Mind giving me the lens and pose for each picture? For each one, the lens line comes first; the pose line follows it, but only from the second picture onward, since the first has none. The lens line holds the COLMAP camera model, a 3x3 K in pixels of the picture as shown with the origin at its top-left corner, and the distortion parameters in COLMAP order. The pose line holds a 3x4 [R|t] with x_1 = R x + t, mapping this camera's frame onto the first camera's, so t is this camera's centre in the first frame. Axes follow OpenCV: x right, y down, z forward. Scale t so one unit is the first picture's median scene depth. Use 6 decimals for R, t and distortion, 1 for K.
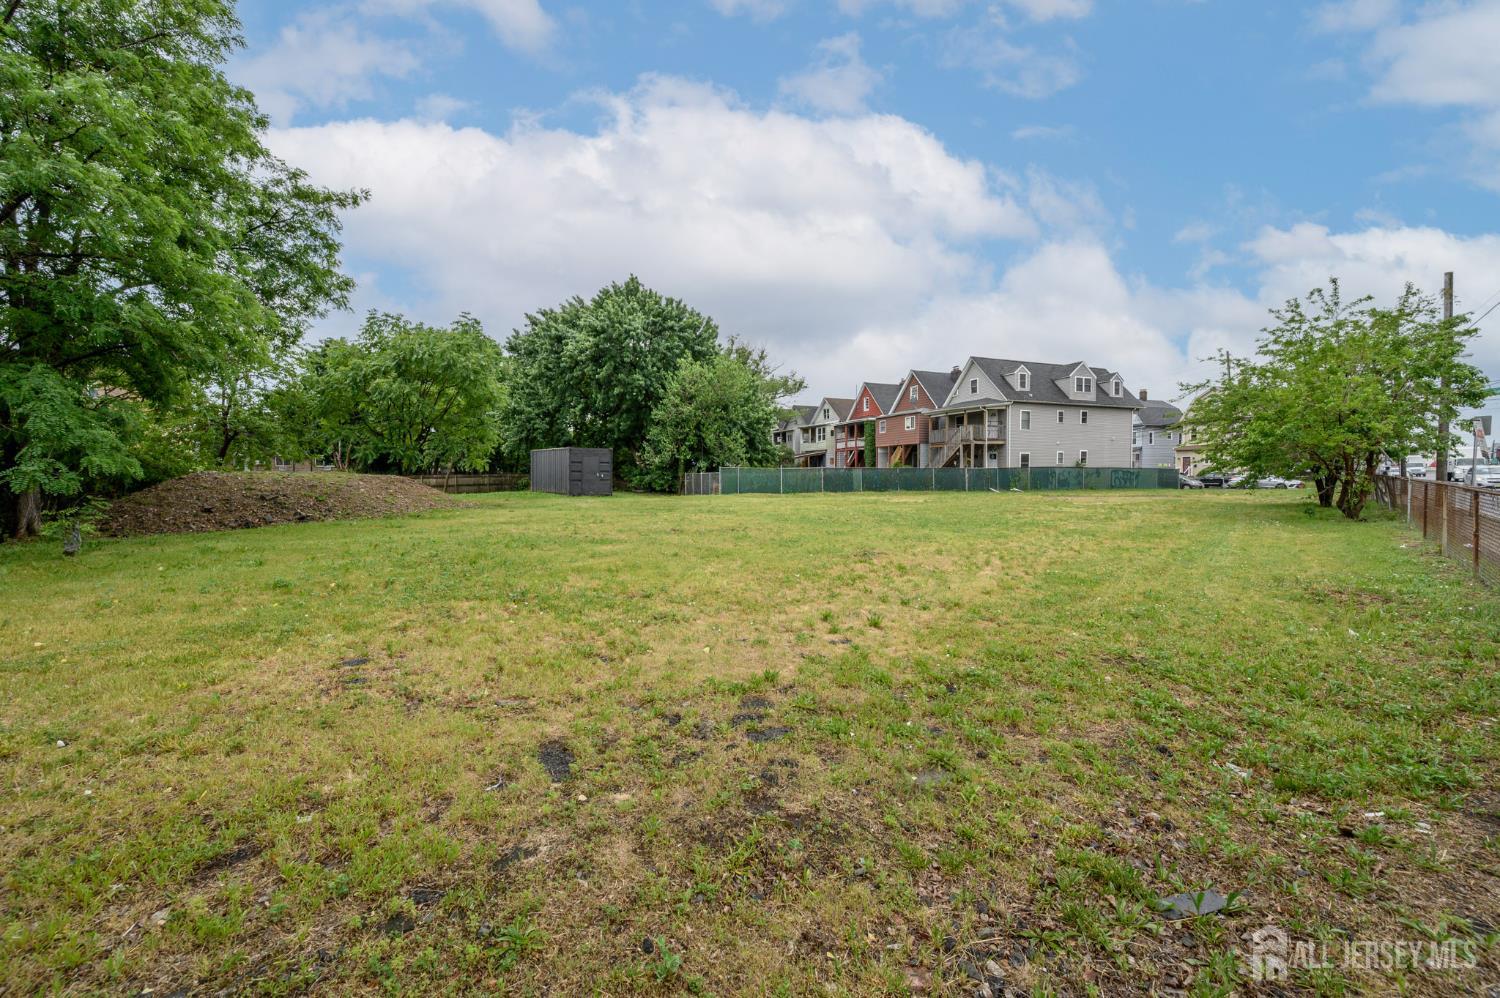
lens RADIAL K [[605.2, 0, 747.8], [0, 605.2, 489.7], [0, 0, 1]] dist [0.002562, -0.000172]
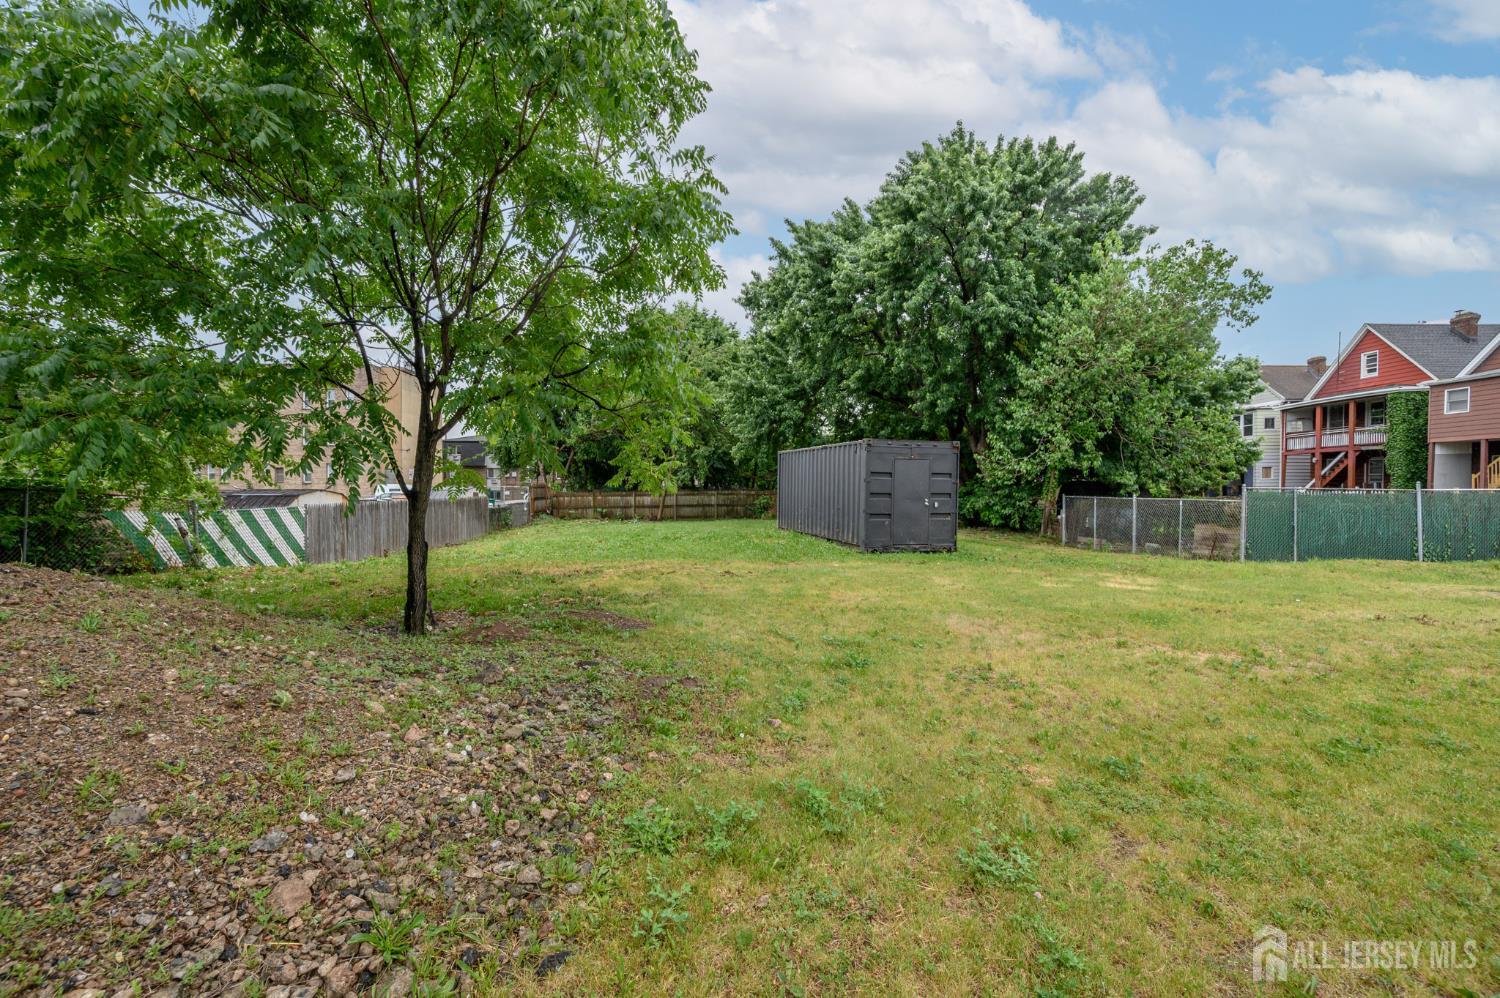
lens RADIAL K [[605.2, 0, 751.0], [0, 605.2, 494.9], [0, 0, 1]] dist [0.002562, -0.000172]
pose [[0.931388, 0.014513, -0.363739, -0.152178], [-0.017638, 0.999831, -0.005269, -0.019229], [0.363601, 0.011323, 0.931486, 0.405217]]
